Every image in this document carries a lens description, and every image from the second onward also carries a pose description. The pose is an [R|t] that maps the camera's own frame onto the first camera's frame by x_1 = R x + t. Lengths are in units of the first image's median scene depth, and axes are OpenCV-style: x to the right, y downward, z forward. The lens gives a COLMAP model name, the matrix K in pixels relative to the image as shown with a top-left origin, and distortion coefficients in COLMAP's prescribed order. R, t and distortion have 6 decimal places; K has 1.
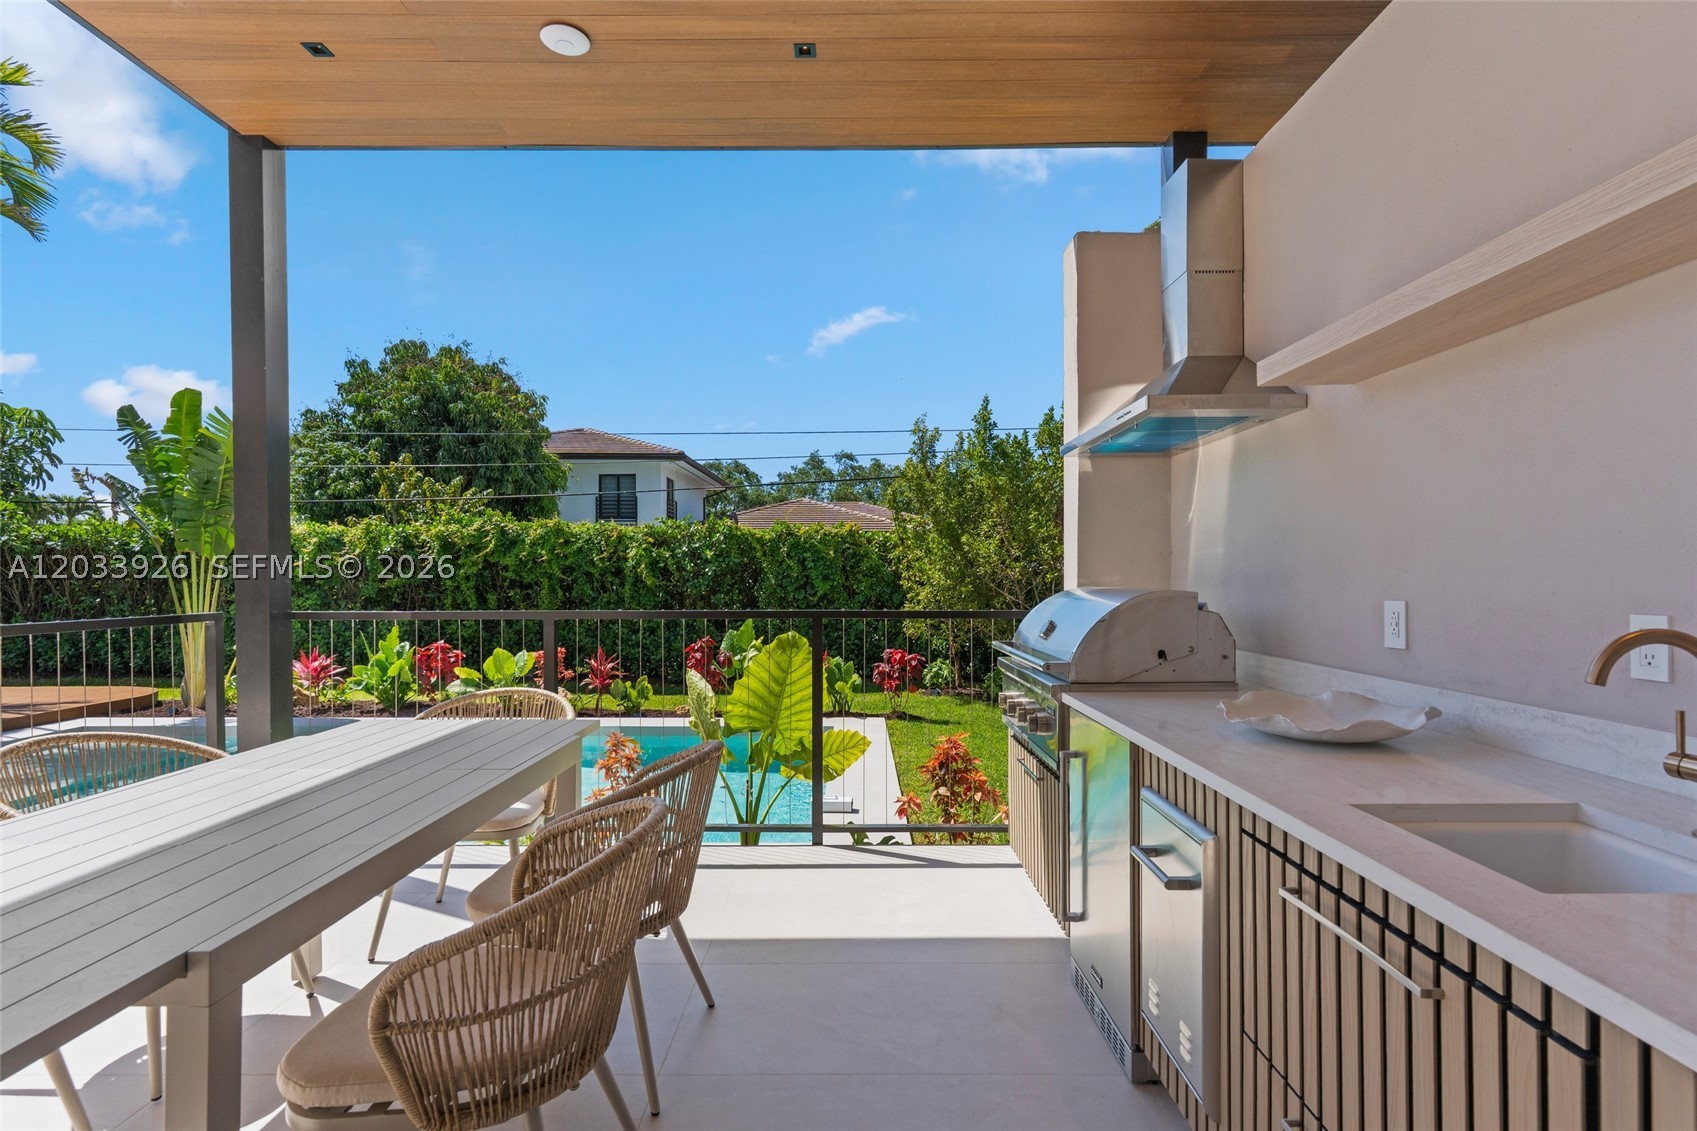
lens RADIAL K [[812.5, 0, 849.7], [0, 812.5, 573.8], [0, 0, 1]] dist [0.001605, 0.000291]
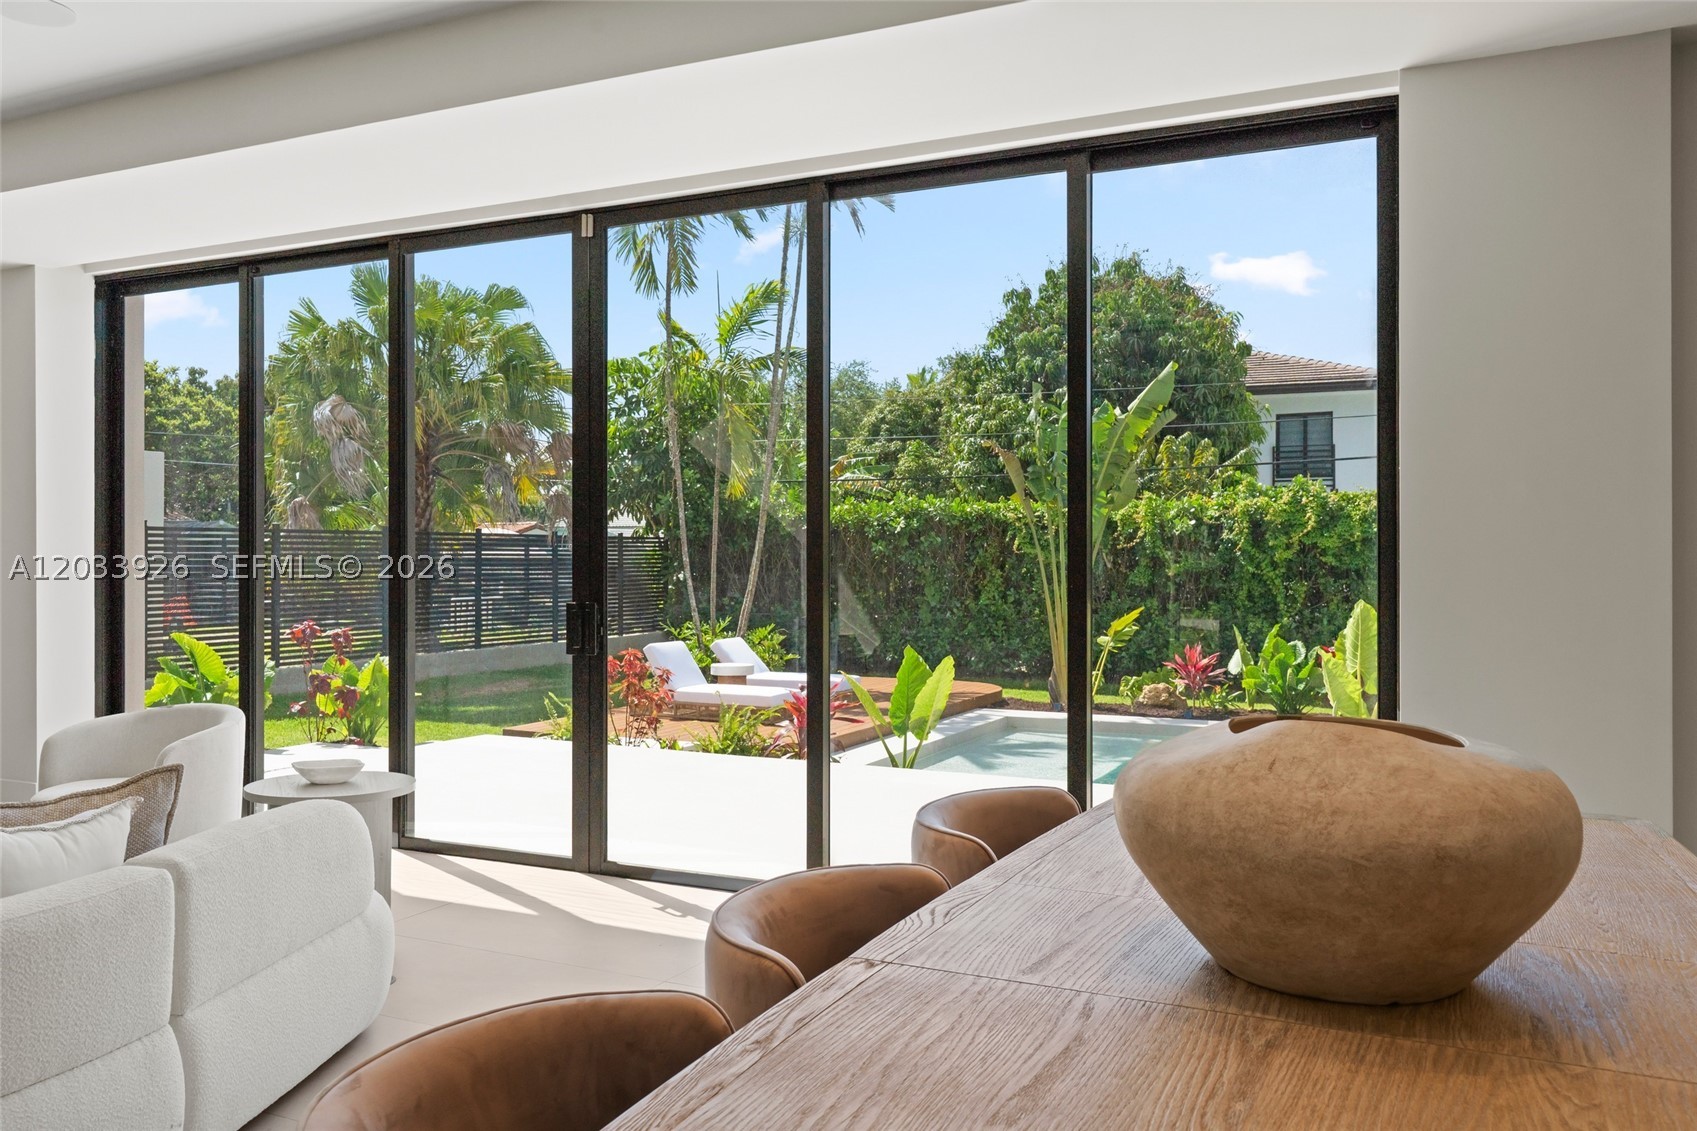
lens RADIAL K [[1325.9, 0, 851.4], [0, 1325.9, 551.5], [0, 0, 1]] dist [-0.000916, -0.000112]
pose [[0.912165, -0.002662, -0.409816, -0.308537], [0.002071, 0.999996, -0.001885, -0.005473], [0.409819, 0.000871, 0.912166, -0.356092]]
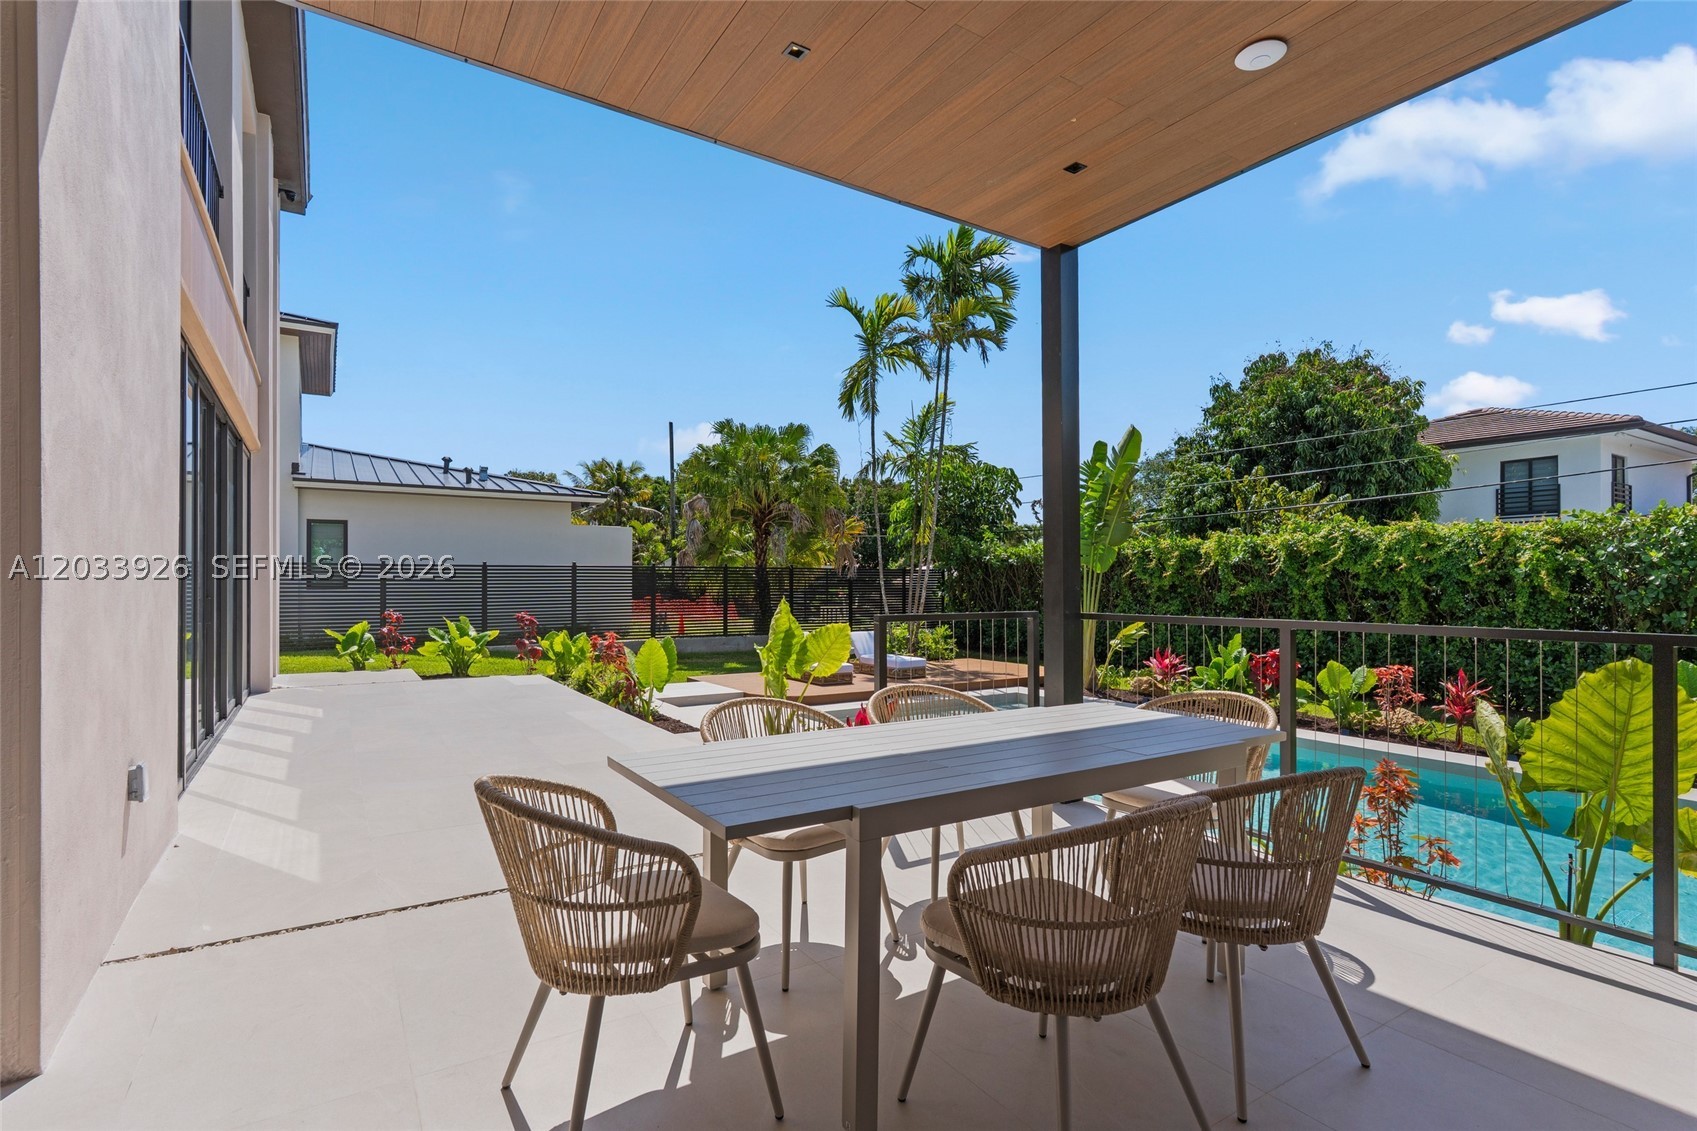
lens RADIAL K [[812.5, 0, 849.7], [0, 812.5, 573.8], [0, 0, 1]] dist [0.001605, 0.000291]
pose [[0.541790, -0.007986, -0.840476, 0.044983], [-0.001114, 0.999947, -0.010220, -0.000098], [0.840513, 0.006474, 0.541753, 0.005503]]
